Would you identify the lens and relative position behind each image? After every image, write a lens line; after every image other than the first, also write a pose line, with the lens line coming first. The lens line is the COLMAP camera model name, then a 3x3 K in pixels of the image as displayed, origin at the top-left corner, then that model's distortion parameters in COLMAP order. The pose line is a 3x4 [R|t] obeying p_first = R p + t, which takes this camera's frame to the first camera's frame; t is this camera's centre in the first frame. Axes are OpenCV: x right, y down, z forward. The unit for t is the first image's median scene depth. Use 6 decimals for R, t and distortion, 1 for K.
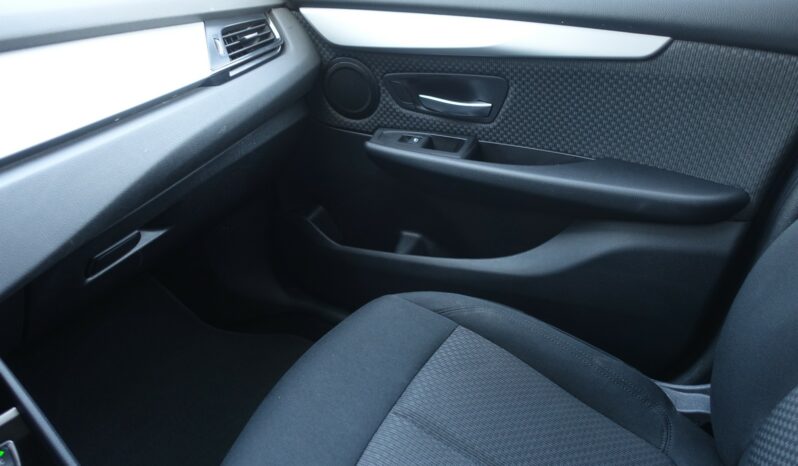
lens RADIAL K [[541.4, 0, 399.8], [0, 541.4, 230.8], [0, 0, 1]] dist [0.003156, -0.002312]
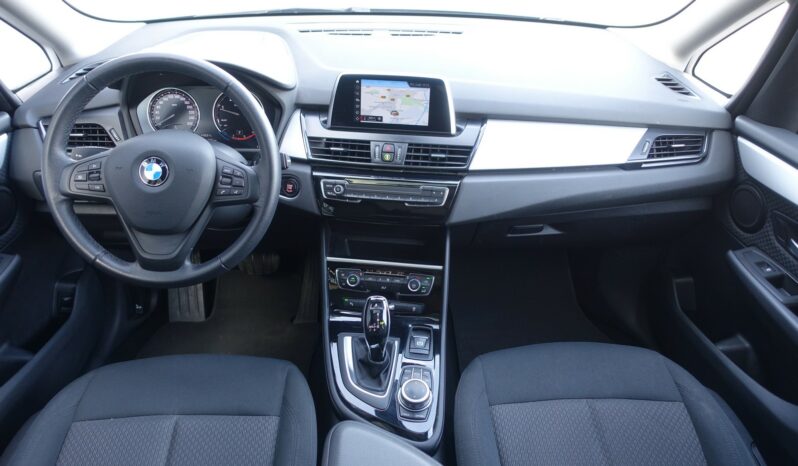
lens RADIAL K [[541.4, 0, 401.4], [0, 541.4, 232.5], [0, 0, 1]] dist [0.003156, -0.002312]
pose [[0.513716, 0.480434, -0.710830, 0.427180], [-0.469802, 0.850780, 0.235498, -0.141931], [0.717902, 0.212970, 0.662768, -0.380245]]
